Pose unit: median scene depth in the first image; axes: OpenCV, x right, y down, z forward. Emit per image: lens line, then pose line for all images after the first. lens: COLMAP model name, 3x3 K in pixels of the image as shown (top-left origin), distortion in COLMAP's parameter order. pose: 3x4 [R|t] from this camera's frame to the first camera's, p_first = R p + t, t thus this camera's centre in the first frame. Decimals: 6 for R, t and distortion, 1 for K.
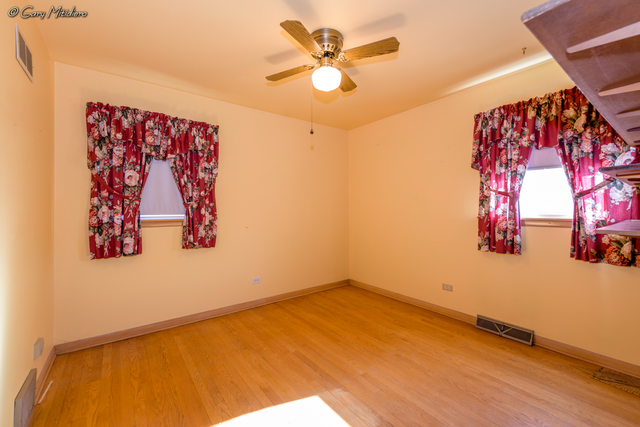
lens RADIAL K [[272.9, 0, 321.0], [0, 272.9, 208.2], [0, 0, 1]] dist [0.011524, -0.001858]
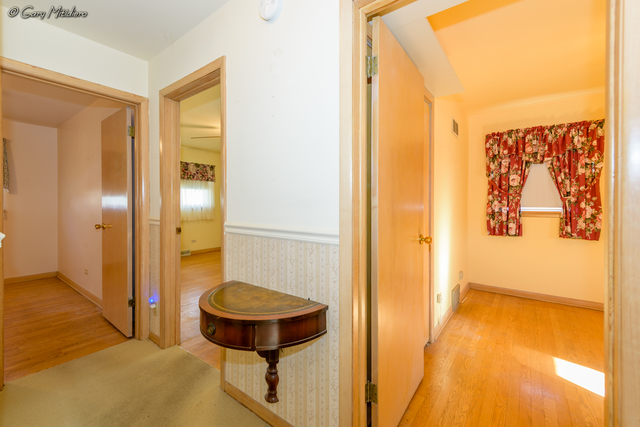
lens RADIAL K [[272.9, 0, 315.1], [0, 272.9, 202.6], [0, 0, 1]] dist [0.011524, -0.001858]
pose [[0.265933, 0.001302, -0.963991, 0.364018], [0.001470, 0.999997, 0.001756, -0.001935], [0.963990, -0.001885, 0.265930, -0.324226]]
